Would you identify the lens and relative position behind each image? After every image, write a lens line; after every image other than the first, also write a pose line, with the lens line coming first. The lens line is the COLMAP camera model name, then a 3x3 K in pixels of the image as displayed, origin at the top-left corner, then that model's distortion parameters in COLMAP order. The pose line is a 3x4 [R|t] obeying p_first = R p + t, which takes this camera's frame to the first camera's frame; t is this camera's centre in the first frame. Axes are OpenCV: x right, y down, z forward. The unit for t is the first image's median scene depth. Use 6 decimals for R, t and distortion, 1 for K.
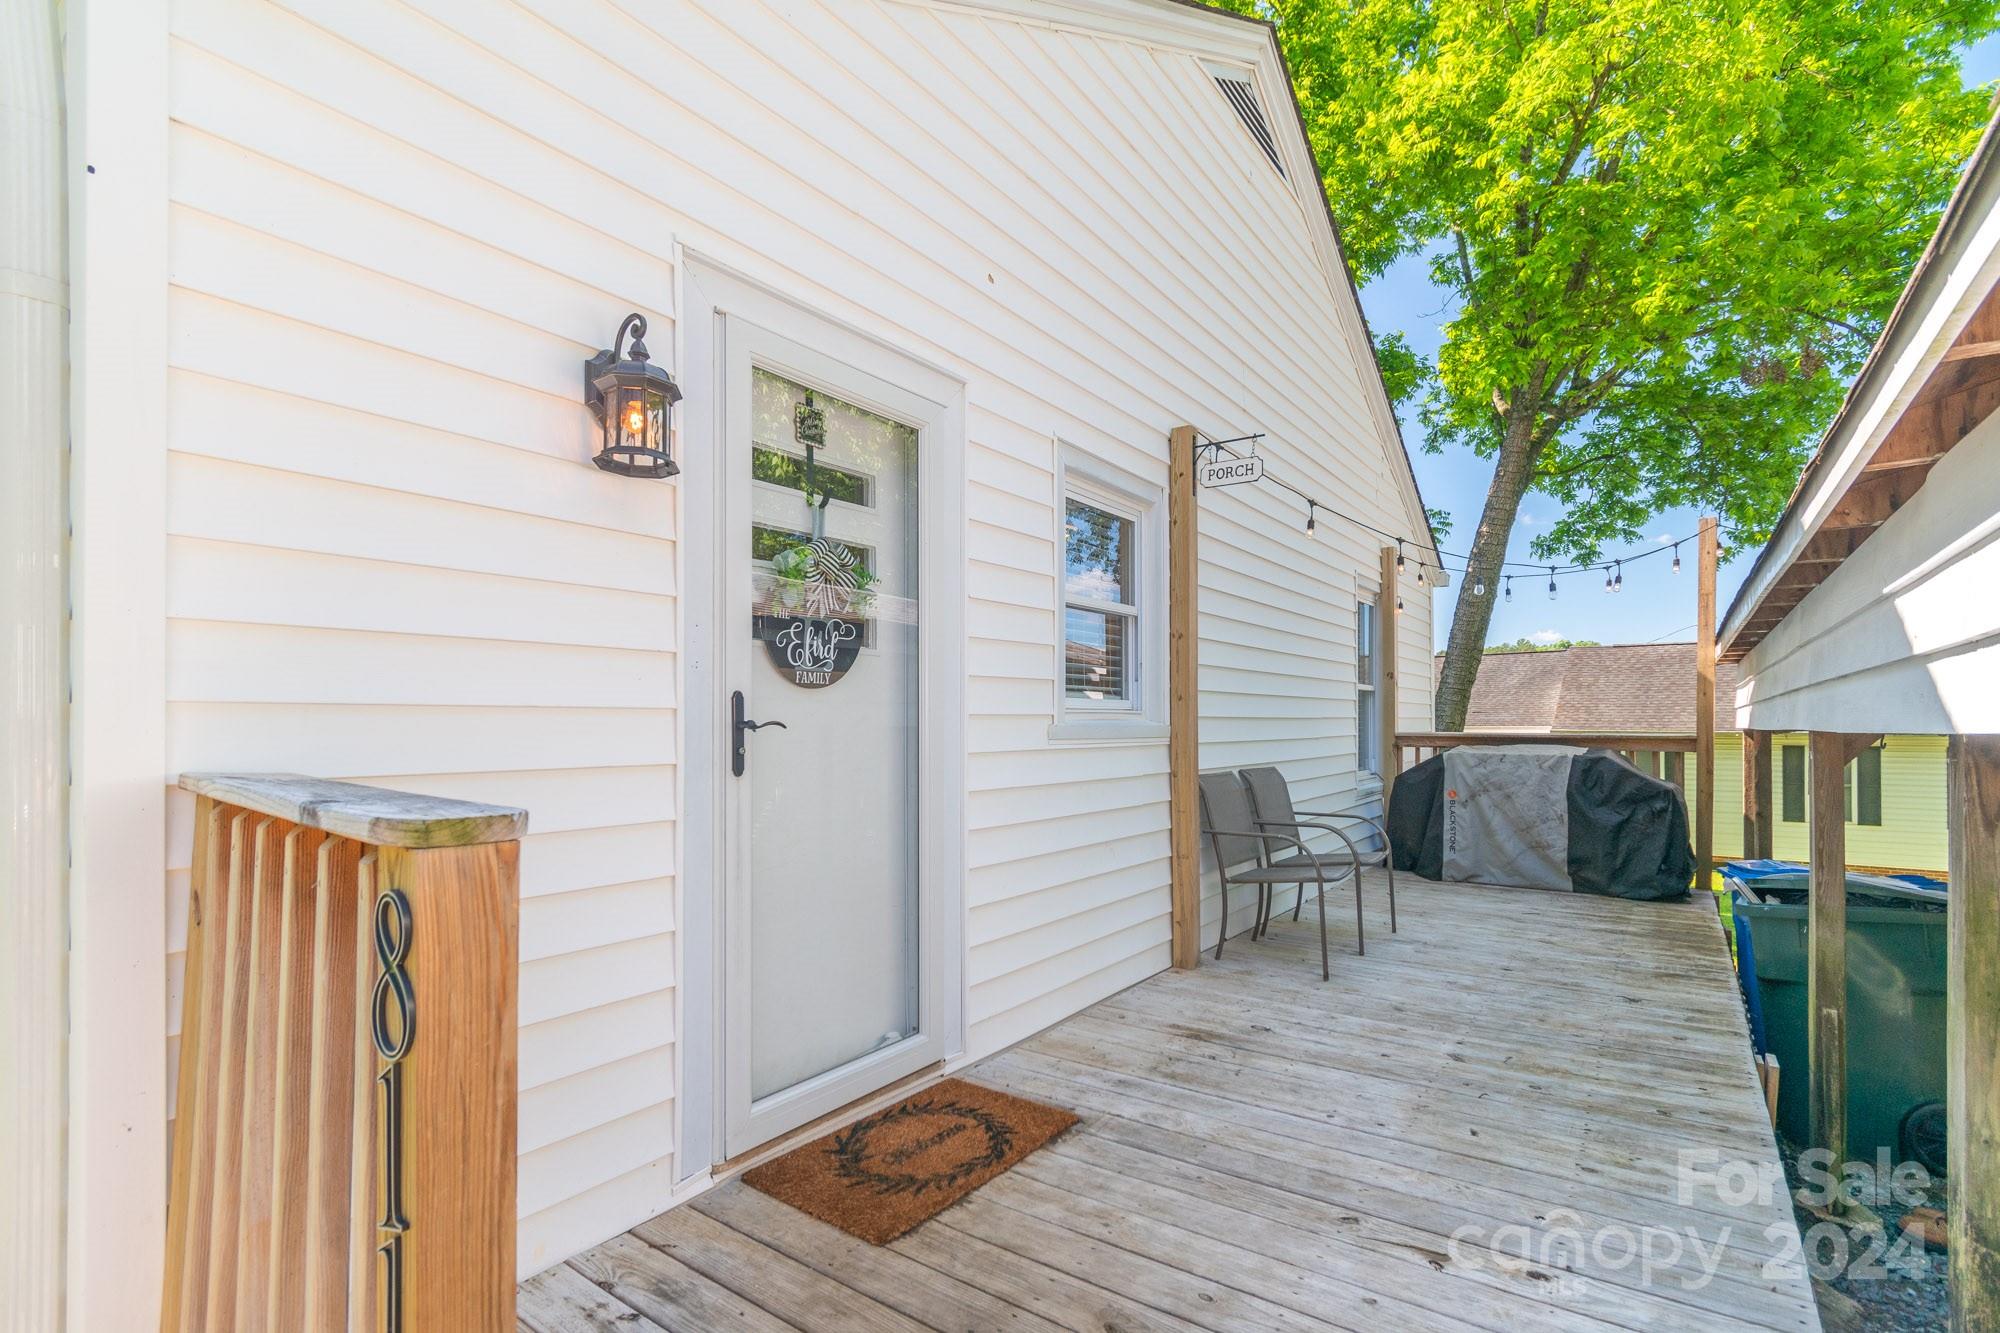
lens RADIAL K [[938.2, 0, 1022.5], [0, 938.2, 718.5], [0, 0, 1]] dist [0.001477, 0.000337]
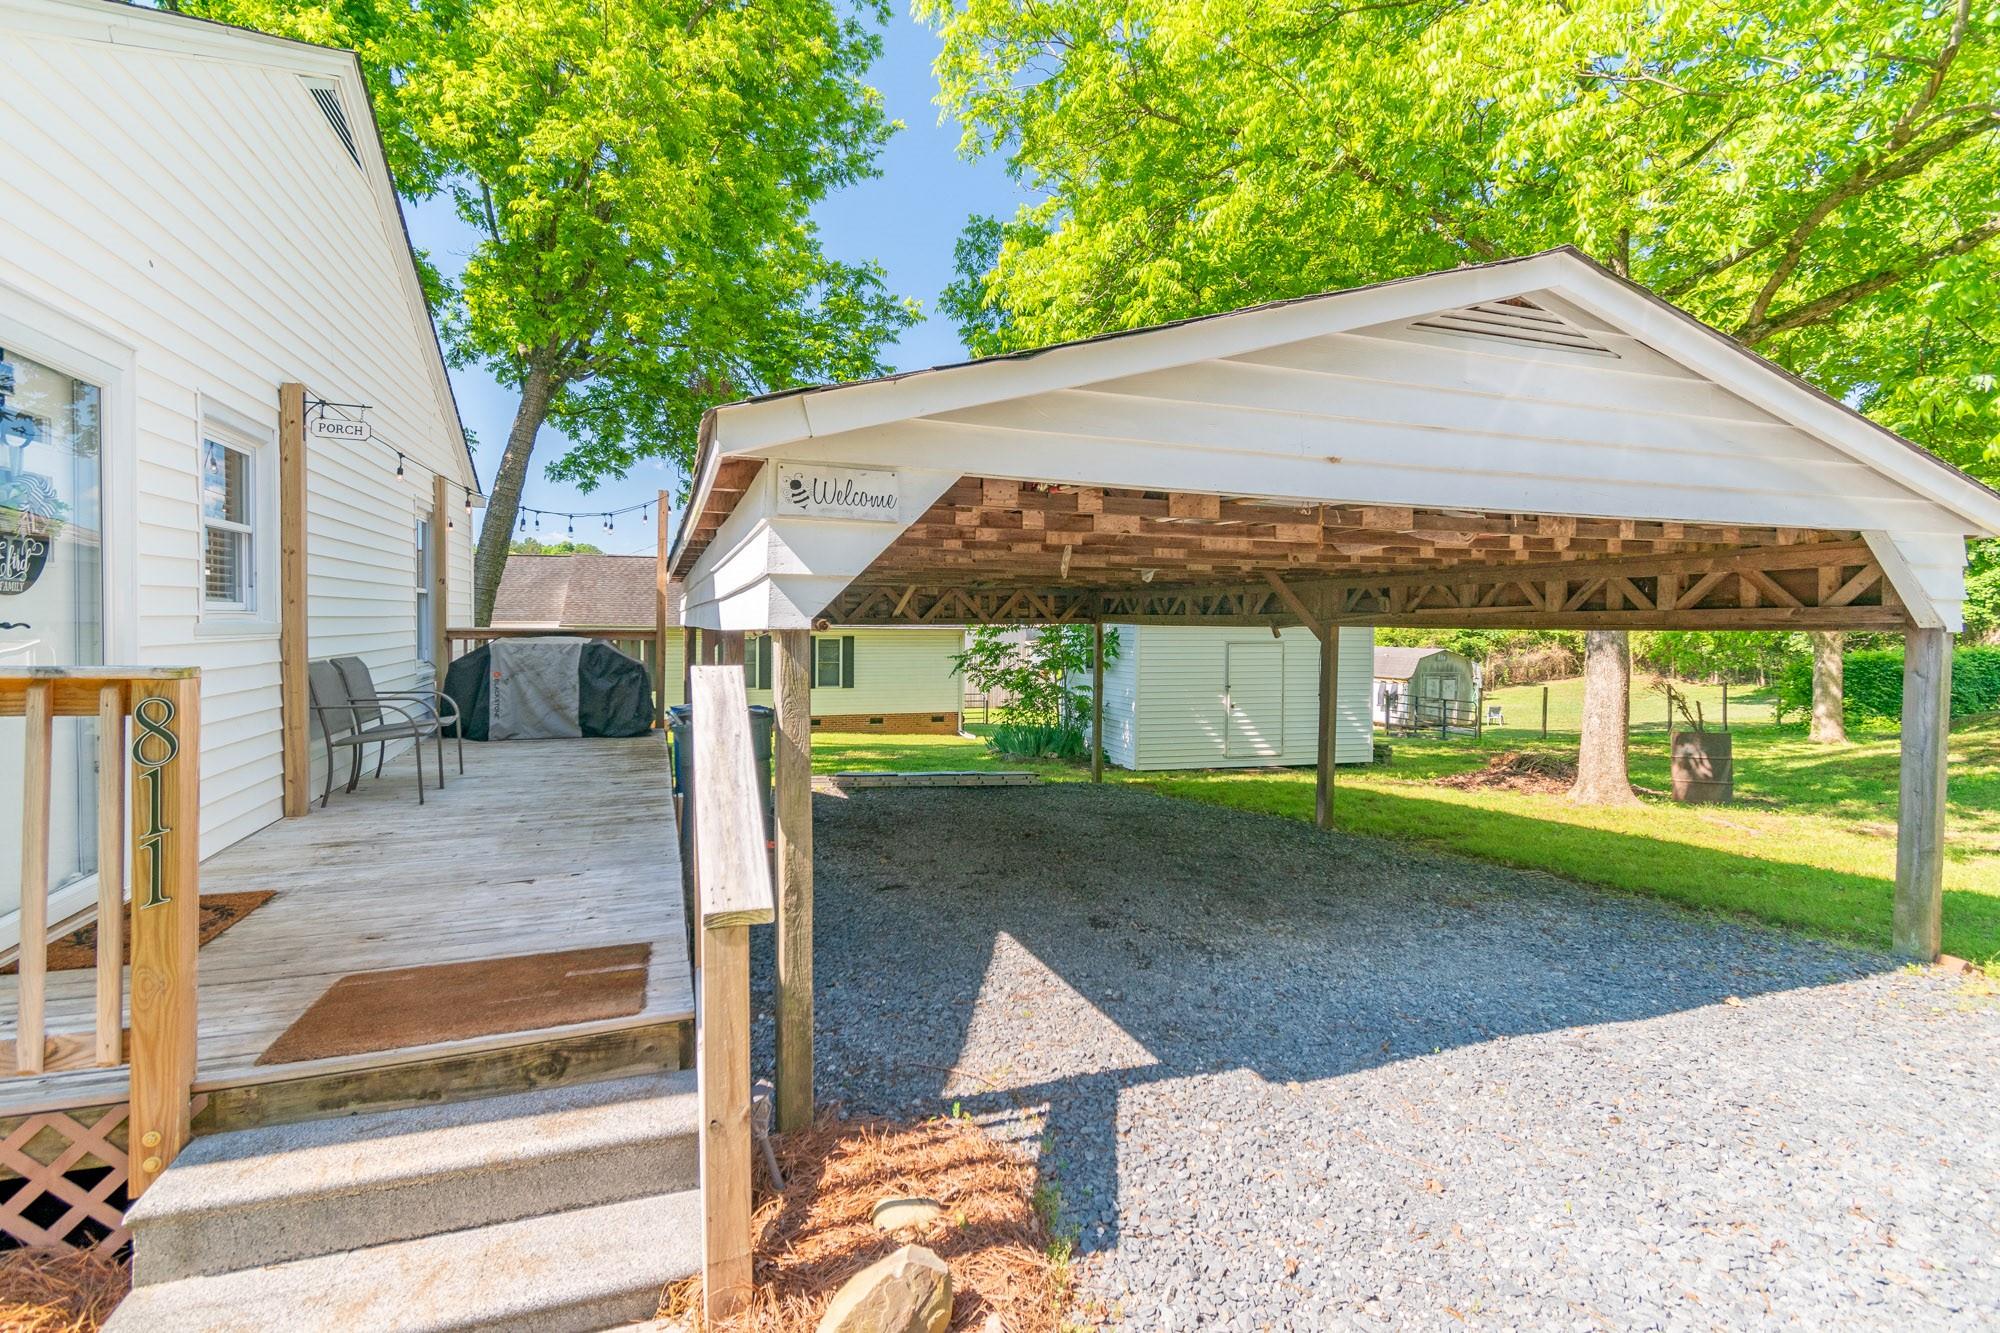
lens RADIAL K [[911.7, 0, 969.2], [0, 911.7, 635.7], [0, 0, 1]] dist [0.001555, -0.000006]
pose [[0.590394, -0.009128, 0.807063, -0.197302], [-0.011151, 0.999748, 0.019465, -0.007029], [-0.807038, -0.020492, 0.590144, -0.313196]]
